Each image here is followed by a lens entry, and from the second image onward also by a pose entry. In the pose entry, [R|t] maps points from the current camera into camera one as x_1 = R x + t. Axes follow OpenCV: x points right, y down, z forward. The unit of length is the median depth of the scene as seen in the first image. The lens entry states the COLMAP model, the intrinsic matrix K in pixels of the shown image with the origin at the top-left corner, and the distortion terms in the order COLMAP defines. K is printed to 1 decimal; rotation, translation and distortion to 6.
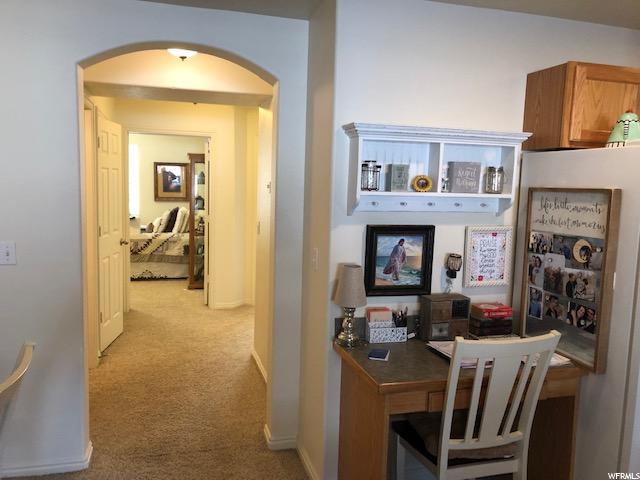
lens RADIAL K [[538.5, 0, 318.9], [0, 538.5, 243.2], [0, 0, 1]] dist [0.046273, -0.003417]
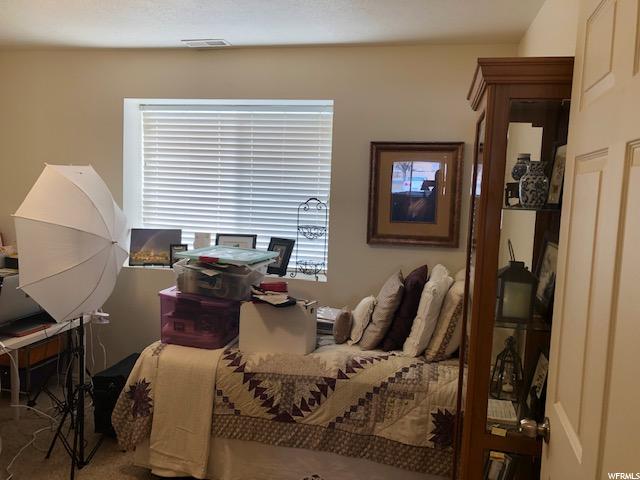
lens RADIAL K [[530.3, 0, 320.0], [0, 530.3, 240.0], [0, 0, 1]] dist [0.031701, -0.012211]
pose [[0.892307, 0.045373, -0.449142, -0.177179], [-0.058012, 0.998212, -0.014410, -0.078457], [0.447685, 0.038914, 0.893344, 0.695356]]
